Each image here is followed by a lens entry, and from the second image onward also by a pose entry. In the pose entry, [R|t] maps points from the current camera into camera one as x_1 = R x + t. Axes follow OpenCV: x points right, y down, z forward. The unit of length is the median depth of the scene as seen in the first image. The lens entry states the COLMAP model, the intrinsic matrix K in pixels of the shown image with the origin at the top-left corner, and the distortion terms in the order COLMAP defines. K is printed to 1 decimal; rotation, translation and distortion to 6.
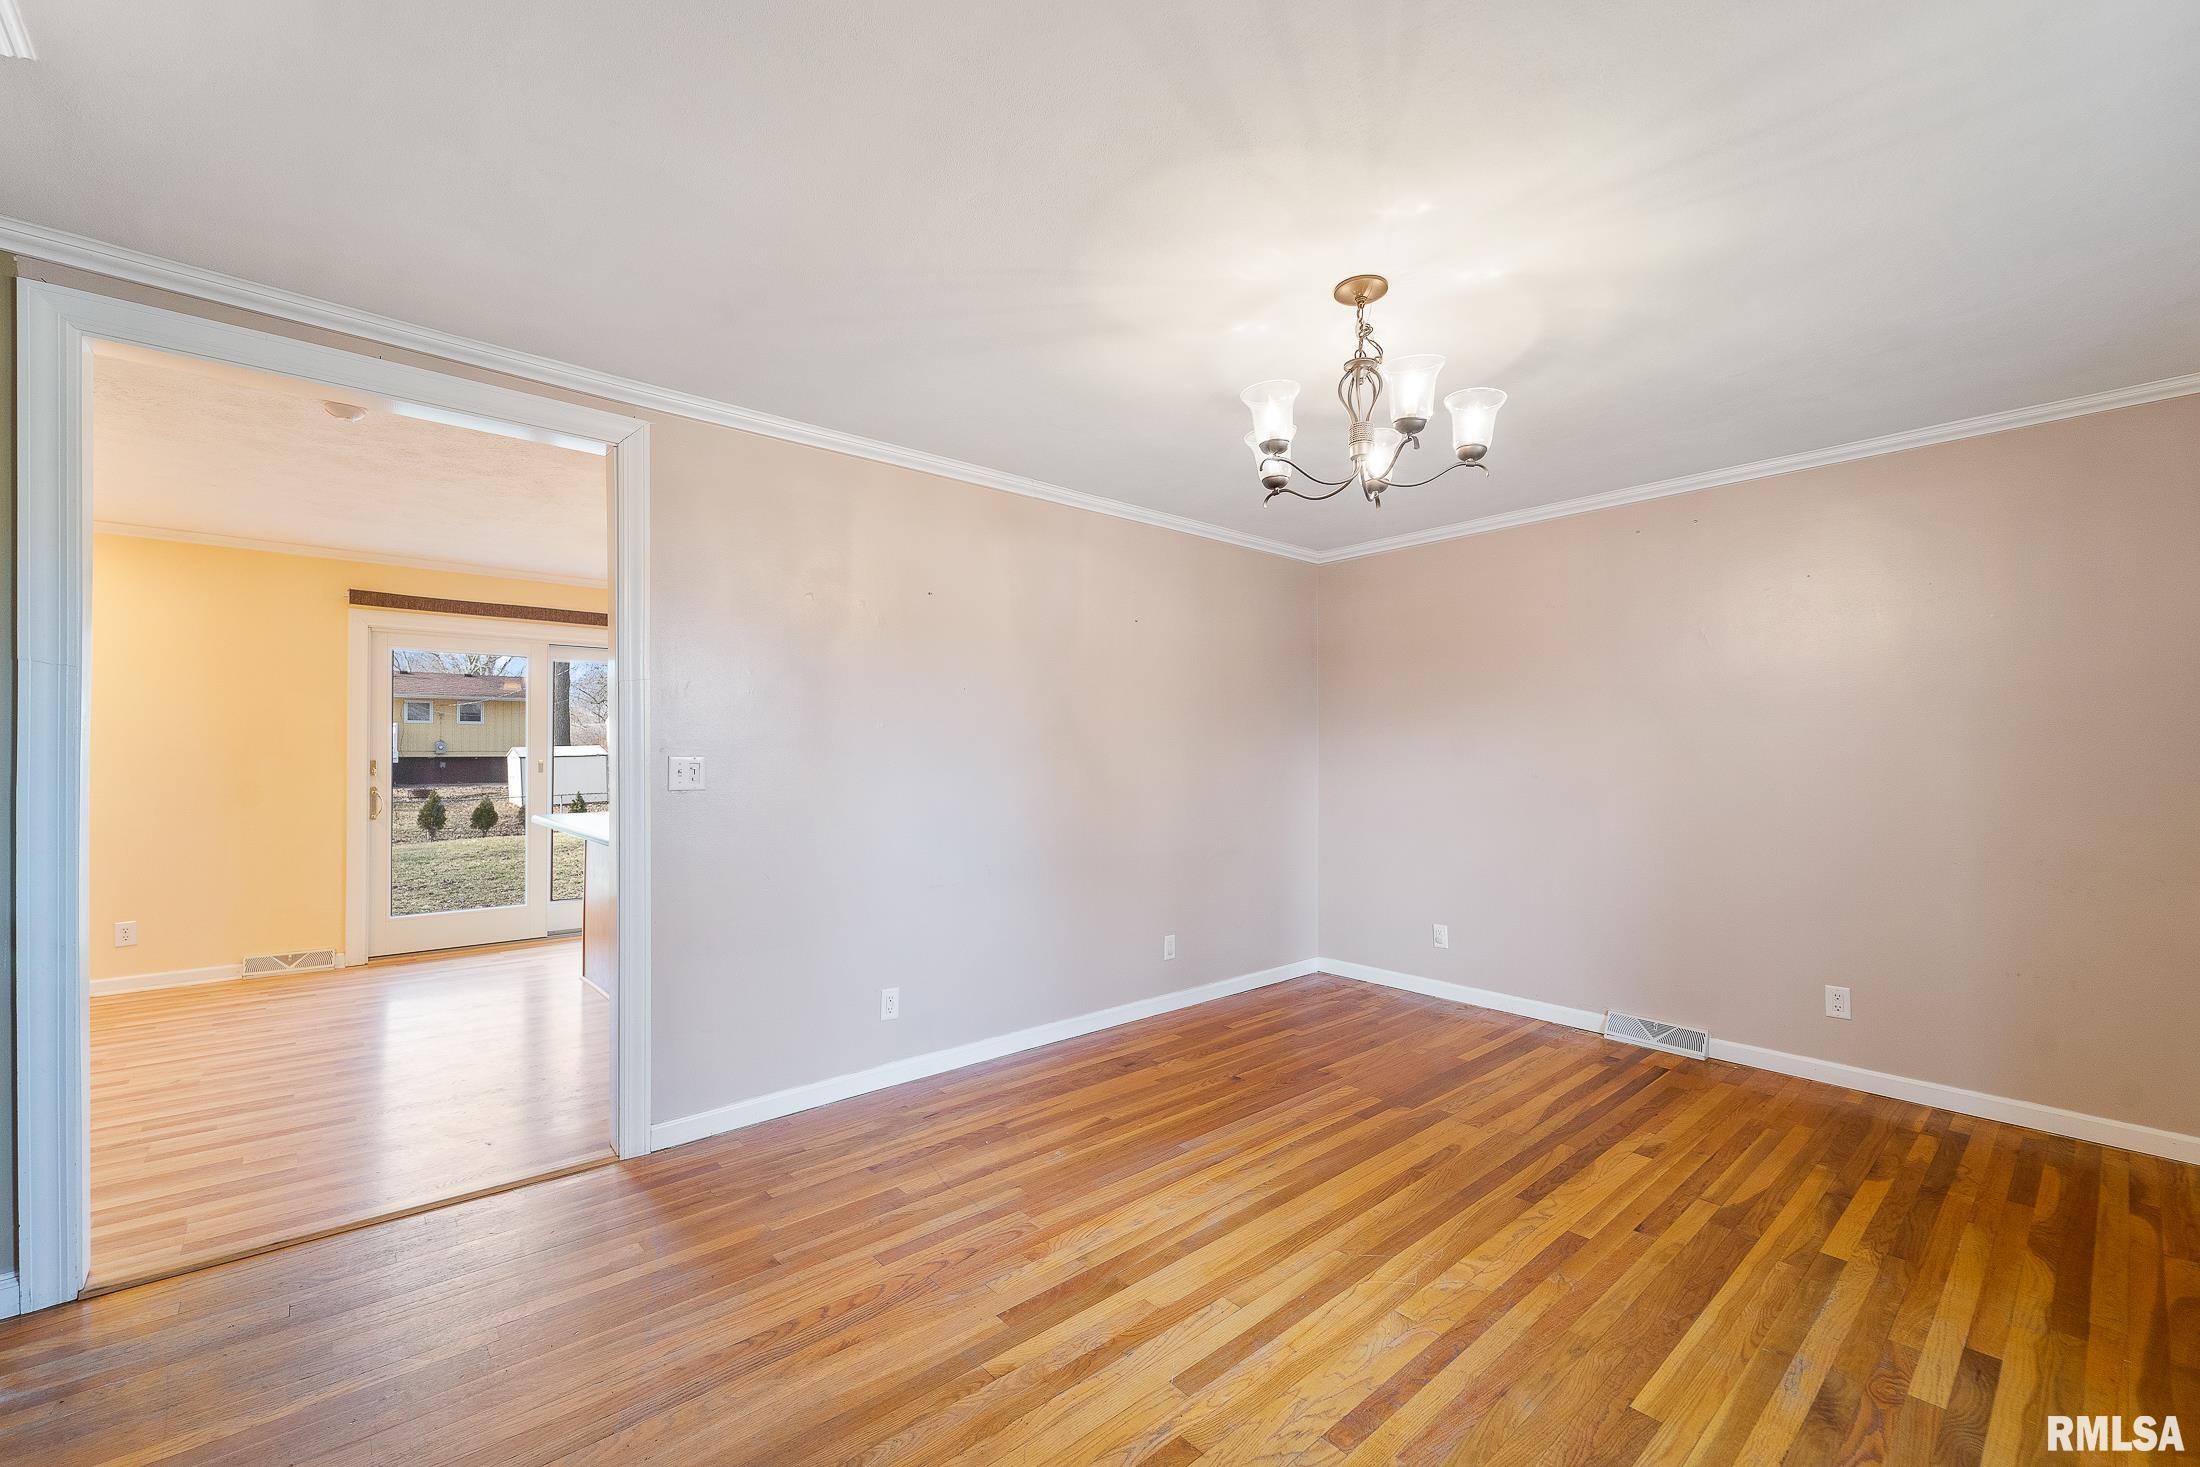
lens RADIAL K [[904.3, 0, 1100.0], [0, 904.3, 733.5], [0, 0, 1]] dist [-0.010039, -0.000629]
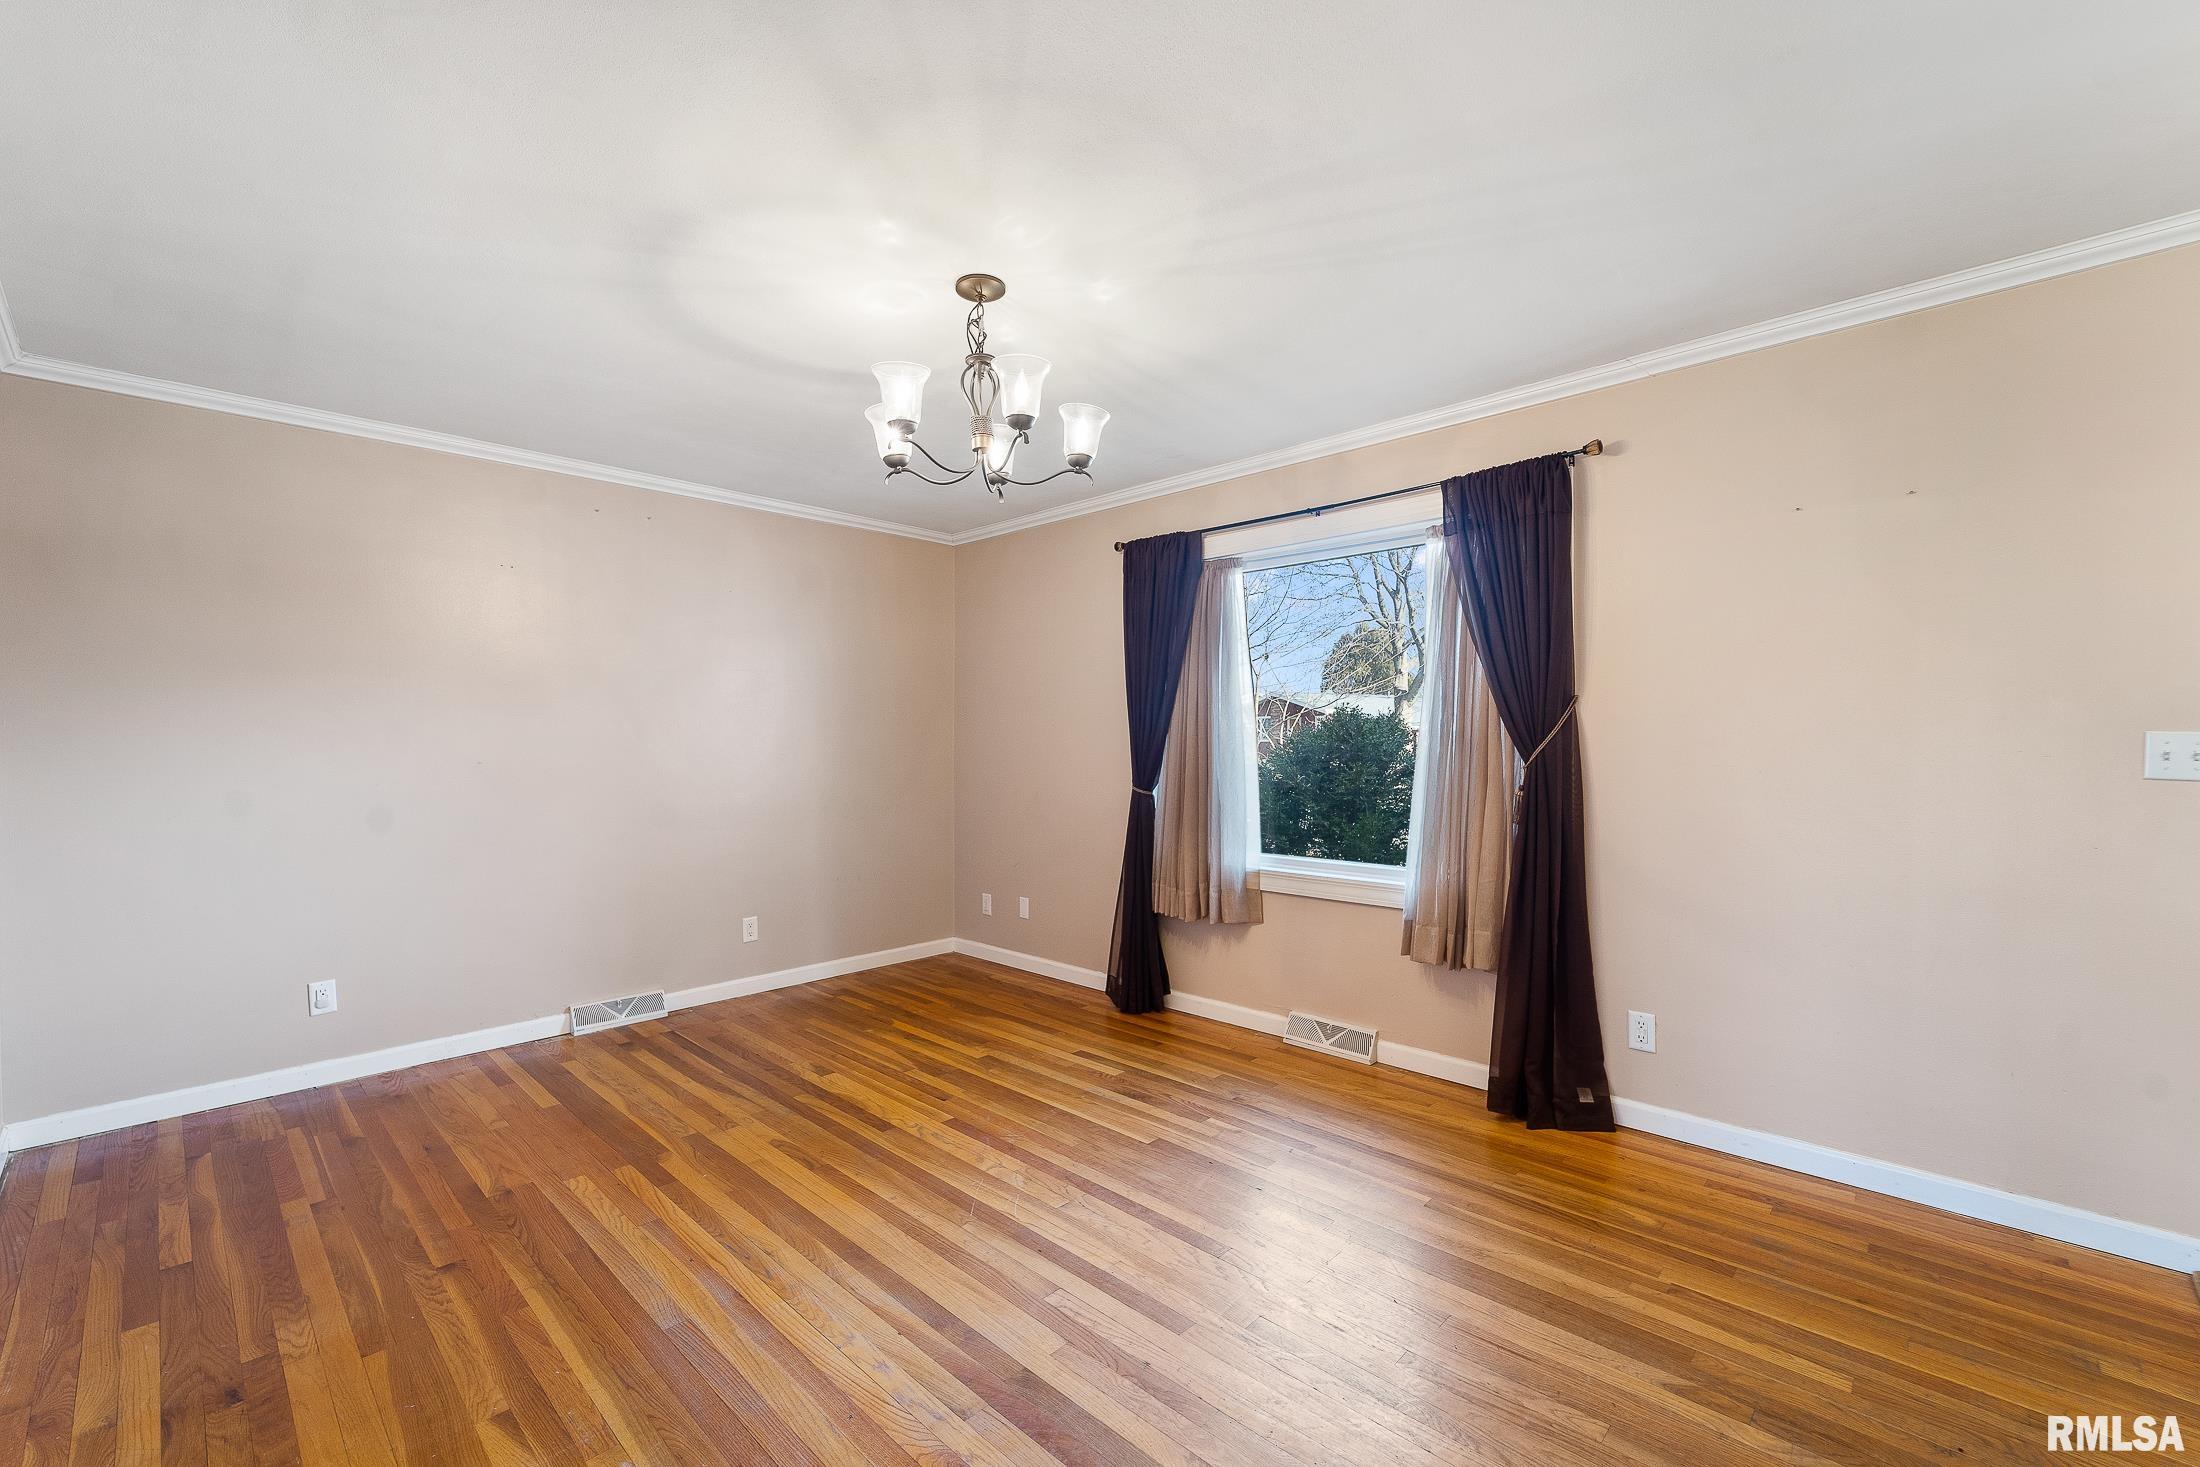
lens RADIAL K [[904.3, 0, 1100.0], [0, 904.3, 733.5], [0, 0, 1]] dist [-0.010039, -0.000629]
pose [[-0.096050, -0.000337, 0.995376, -0.593699], [-0.013877, 0.999903, -0.001001, 0.020753], [-0.995280, -0.013909, -0.096046, 0.755926]]
